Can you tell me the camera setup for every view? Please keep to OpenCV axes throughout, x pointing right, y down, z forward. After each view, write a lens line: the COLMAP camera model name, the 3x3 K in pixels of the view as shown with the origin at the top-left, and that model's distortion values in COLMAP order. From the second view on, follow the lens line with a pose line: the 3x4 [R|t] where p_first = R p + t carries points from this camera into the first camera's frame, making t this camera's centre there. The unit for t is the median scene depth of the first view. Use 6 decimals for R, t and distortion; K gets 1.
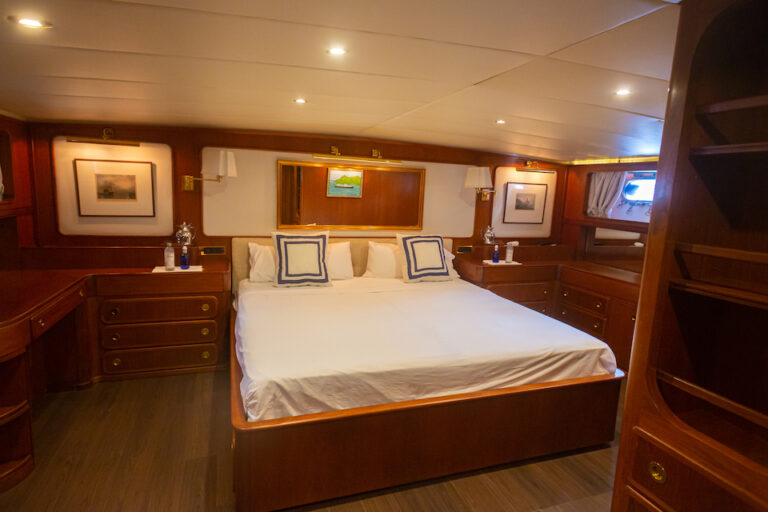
lens RADIAL K [[436.1, 0, 379.6], [0, 436.1, 258.6], [0, 0, 1]] dist [-0.008643, 0.003186]
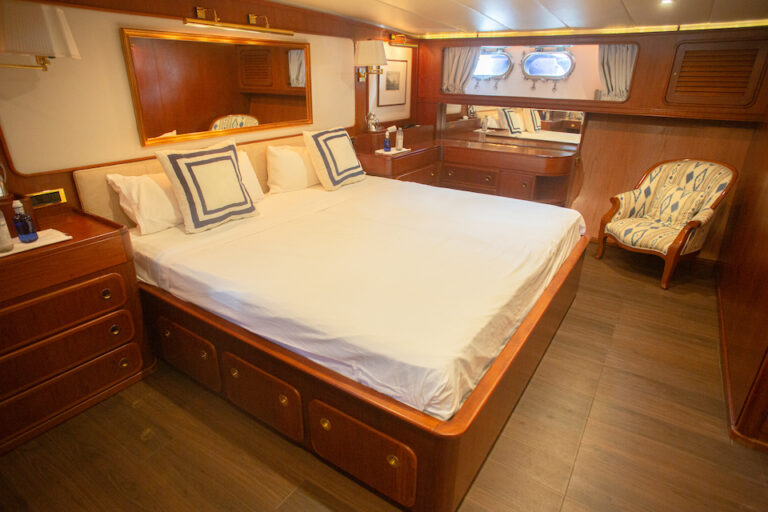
lens RADIAL K [[436.1, 0, 385.1], [0, 436.1, 251.2], [0, 0, 1]] dist [-0.008643, 0.003186]
pose [[0.781813, -0.265101, 0.564349, -0.325132], [0.116059, 0.951167, 0.286027, -0.055376], [-0.612616, -0.158122, 0.774402, 0.239656]]
